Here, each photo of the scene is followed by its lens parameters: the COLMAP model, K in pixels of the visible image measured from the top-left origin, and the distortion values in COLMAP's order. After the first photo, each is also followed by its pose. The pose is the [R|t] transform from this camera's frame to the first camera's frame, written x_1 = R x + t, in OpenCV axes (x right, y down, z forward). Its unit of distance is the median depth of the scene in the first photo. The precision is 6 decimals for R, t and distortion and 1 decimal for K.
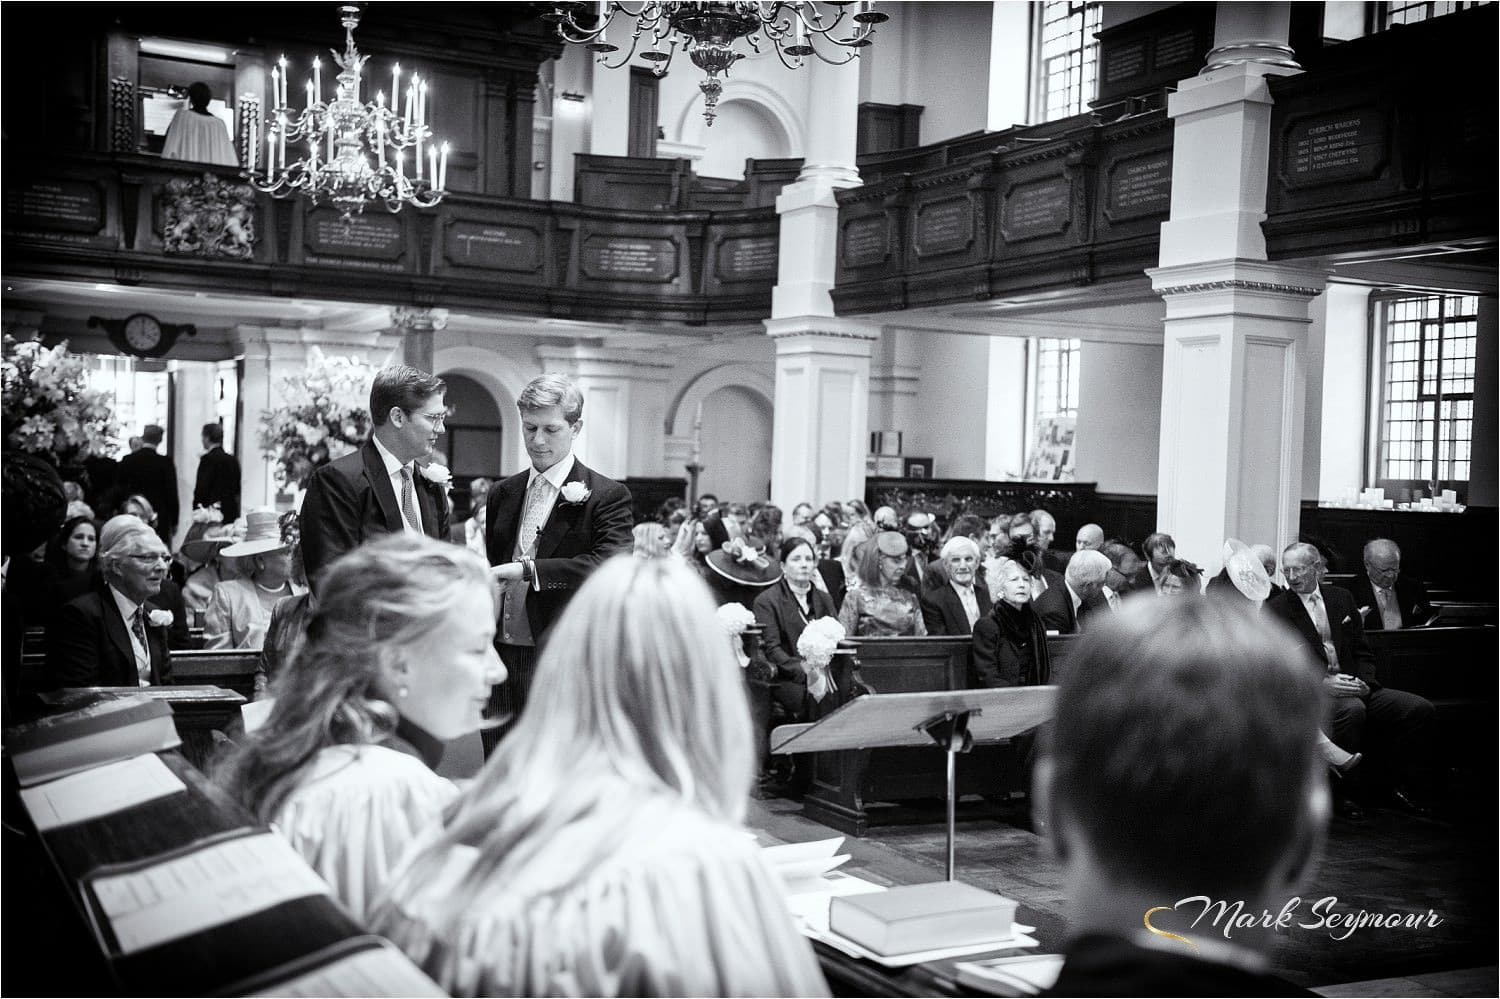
lens RADIAL K [[1814.9, 0, 753.6], [0, 1814.9, 501.8], [0, 0, 1]] dist [0.134734, 0.000000]
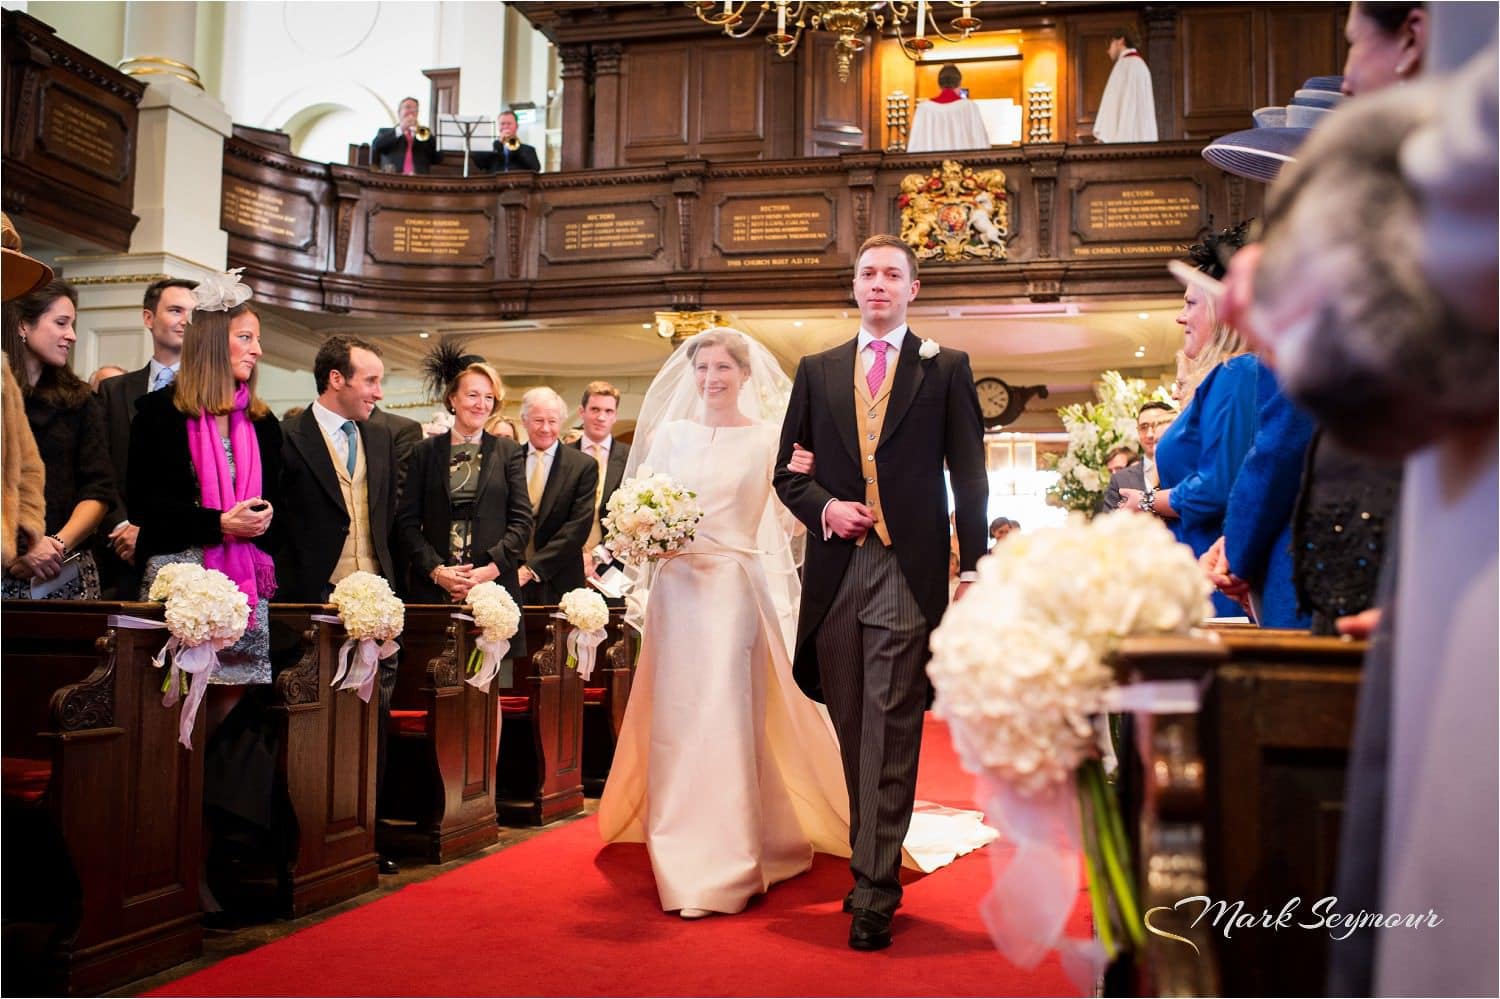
lens RADIAL K [[1526.1, 0, 747.3], [0, 1526.1, 494.4], [0, 0, 1]] dist [-0.068287, 0.000000]
pose [[0.764872, -0.069034, -0.640472, 0.054204], [-0.001110, 0.994098, -0.108476, 0.039935], [0.644181, 0.083681, 0.760282, 0.443265]]
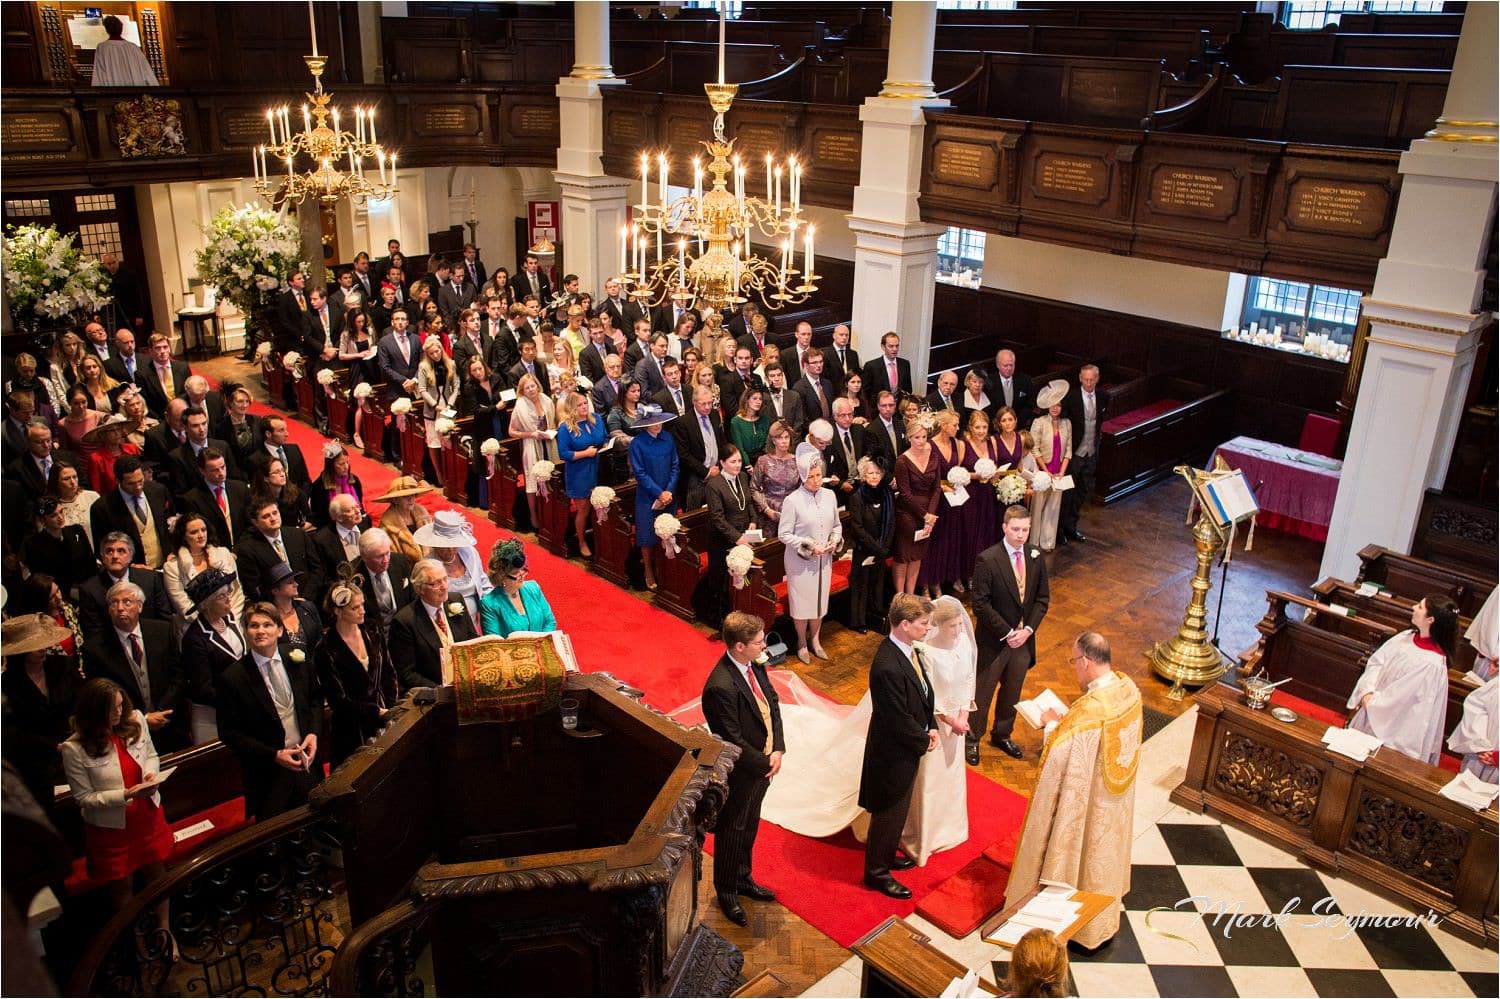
lens RADIAL K [[1222.7, 0, 750.2], [0, 1222.7, 498.7], [0, 0, 1]] dist [0.001950, 0.017918]
pose [[0.961141, -0.106070, 0.254866, -0.128564], [0.013871, 0.940626, 0.339161, -0.196513], [-0.275709, -0.322446, 0.905546, -0.031103]]
